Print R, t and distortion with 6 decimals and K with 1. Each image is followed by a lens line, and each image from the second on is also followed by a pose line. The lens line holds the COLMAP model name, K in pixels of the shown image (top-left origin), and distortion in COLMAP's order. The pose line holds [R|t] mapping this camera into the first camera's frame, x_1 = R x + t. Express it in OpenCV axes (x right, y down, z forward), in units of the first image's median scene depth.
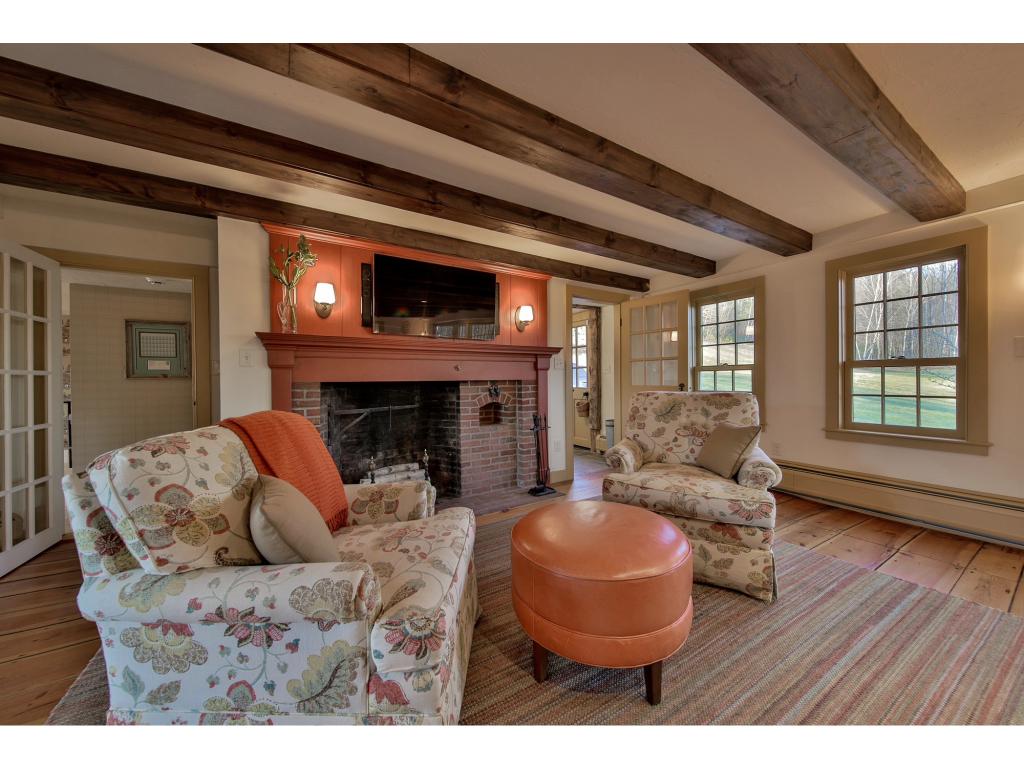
lens RADIAL K [[373.1, 0, 505.5], [0, 373.1, 384.2], [0, 0, 1]] dist [-0.001959, -0.000195]
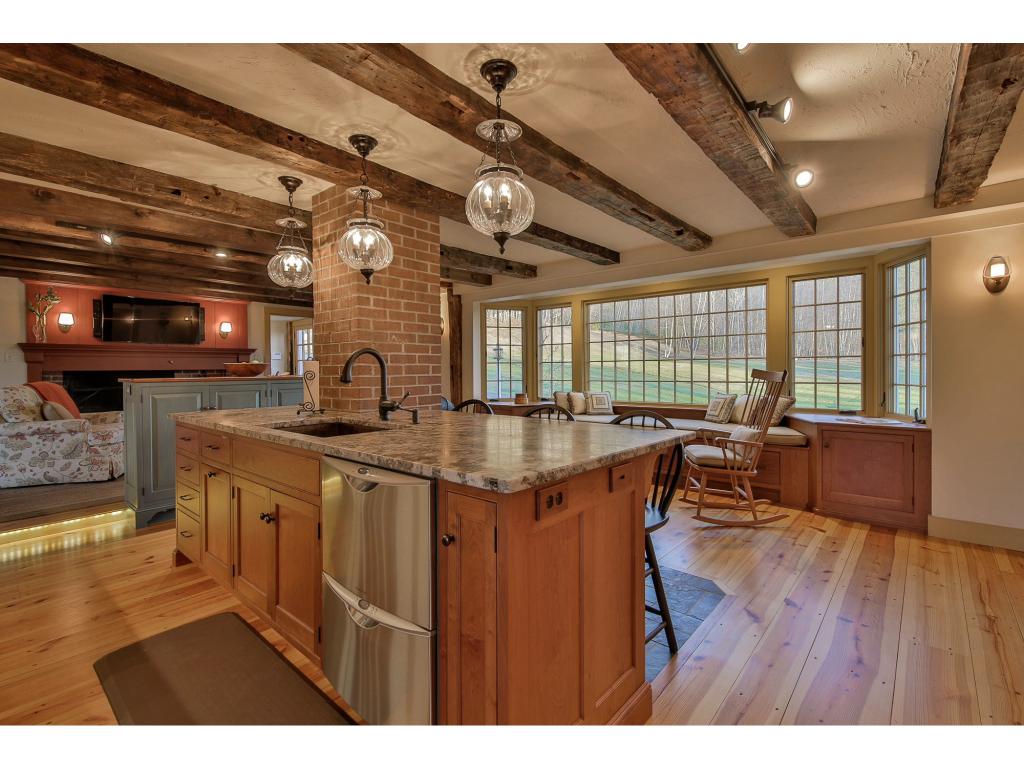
lens RADIAL K [[473.7, 0, 518.4], [0, 473.7, 373.8], [0, 0, 1]] dist [0.009636, -0.003008]
pose [[0.946608, -0.006380, 0.322324, 0.833935], [0.008230, 0.999957, -0.004378, 0.036023], [-0.322282, 0.006796, 0.946619, -1.874392]]
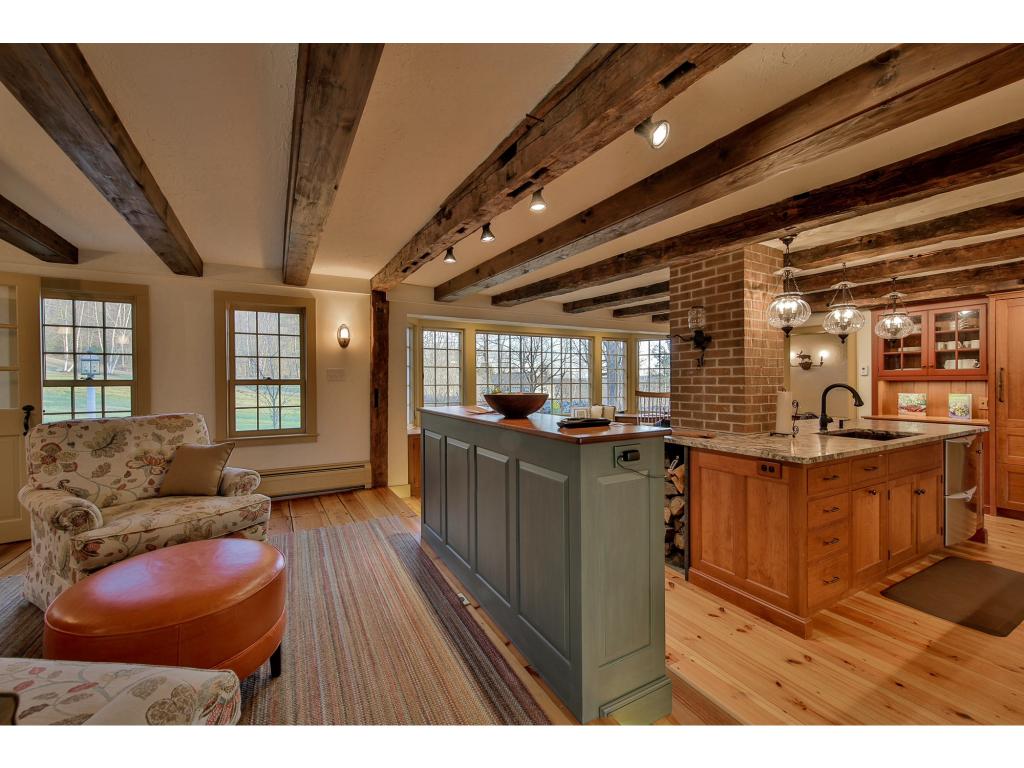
lens RADIAL K [[420.1, 0, 516.2], [0, 420.1, 383.6], [0, 0, 1]] dist [0.002160, -0.000599]
pose [[0.022091, -0.000745, 0.999756, -0.474201], [0.019428, 0.999811, 0.000315, -0.040341], [-0.999567, 0.019416, 0.022101, 0.086096]]
